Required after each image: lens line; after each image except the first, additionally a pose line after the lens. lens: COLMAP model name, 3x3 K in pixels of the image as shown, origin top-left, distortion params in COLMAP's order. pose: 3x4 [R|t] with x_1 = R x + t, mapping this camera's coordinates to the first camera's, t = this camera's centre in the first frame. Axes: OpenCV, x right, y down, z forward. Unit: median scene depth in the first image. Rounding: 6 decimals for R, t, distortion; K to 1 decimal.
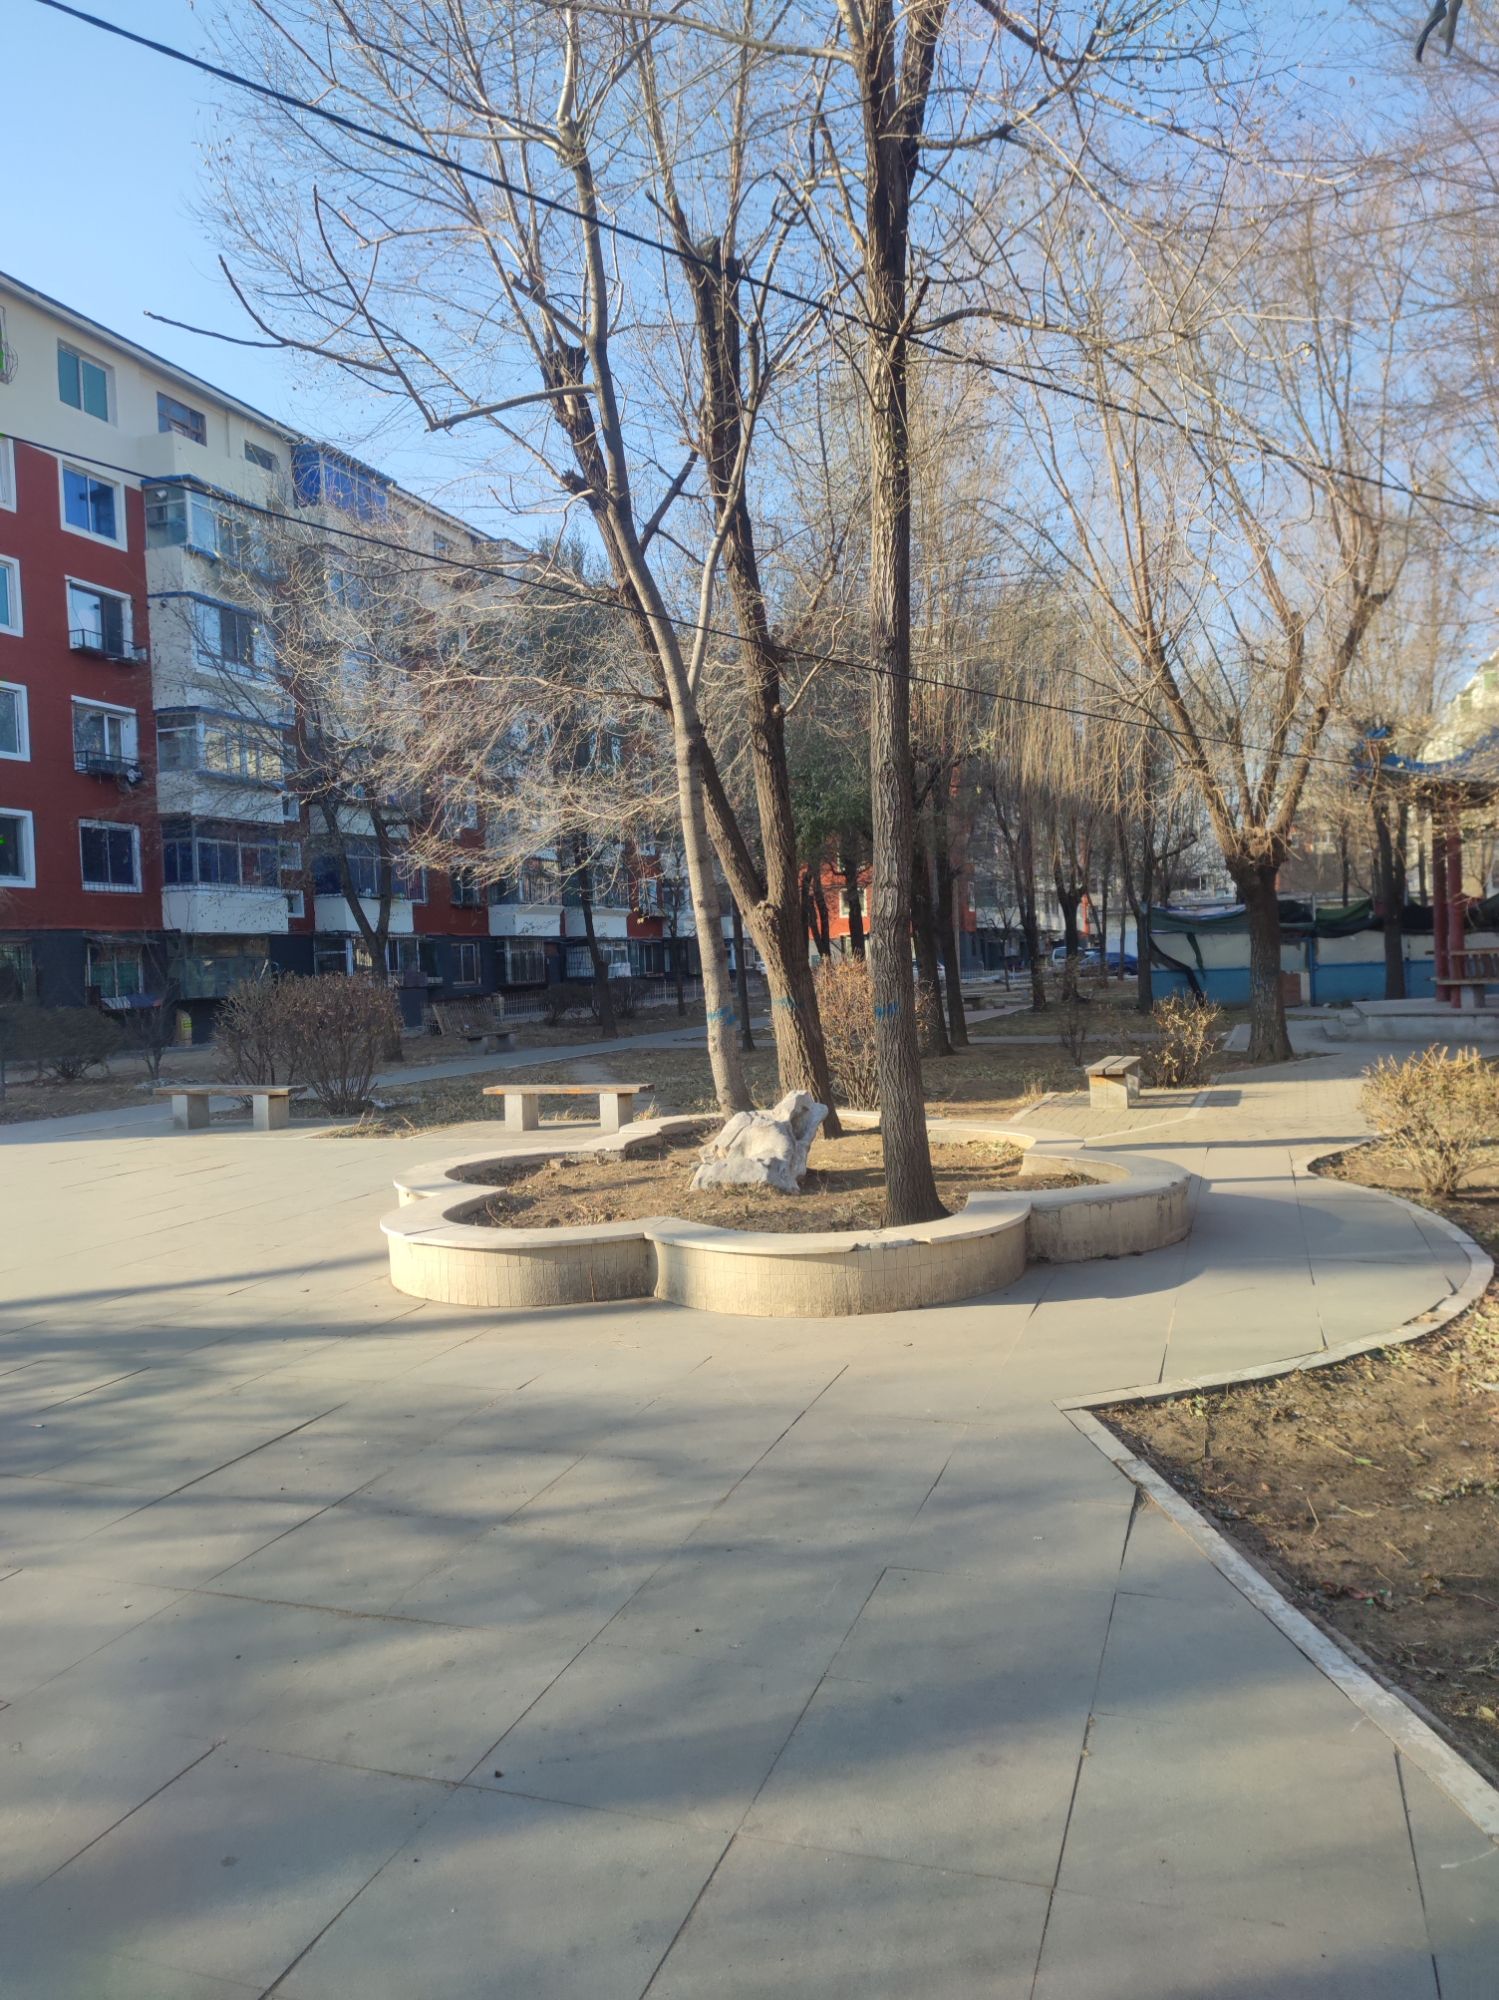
lens RADIAL K [[1393.0, 0, 756.6], [0, 1393.0, 963.6], [0, 0, 1]] dist [0.008613, 0.000156]
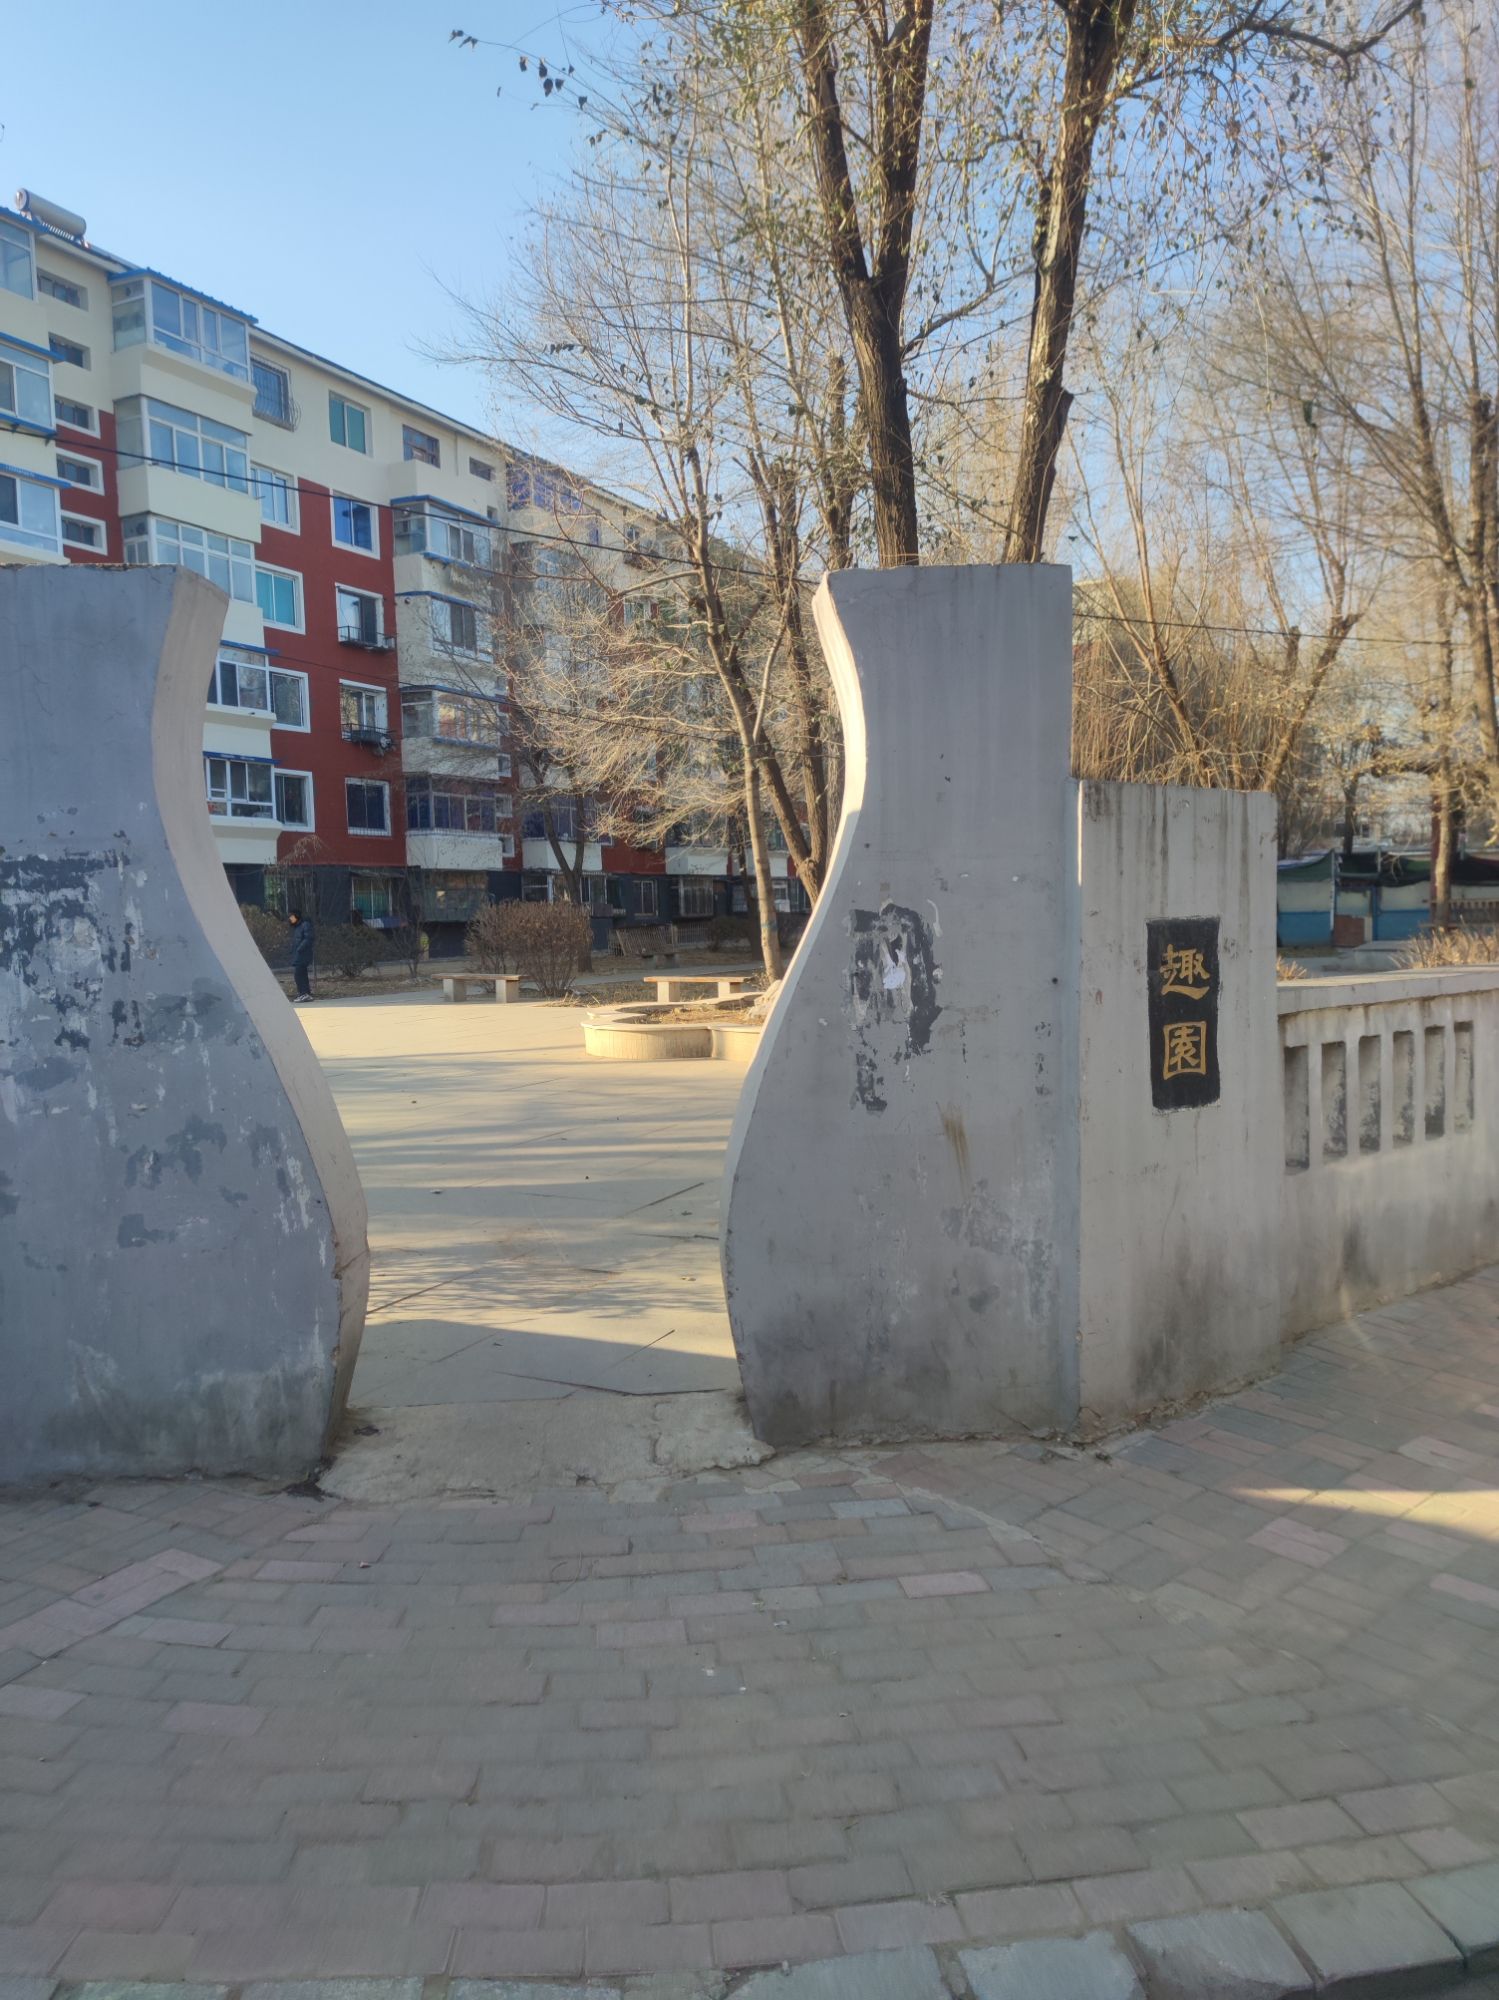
lens RADIAL K [[1393.0, 0, 744.8], [0, 1393.0, 1004.6], [0, 0, 1]] dist [0.008613, 0.000156]
pose [[0.989989, 0.027139, -0.138510, 0.052017], [-0.016983, 0.997115, 0.073988, 0.002065], [0.140118, -0.070895, 0.987593, -0.204274]]
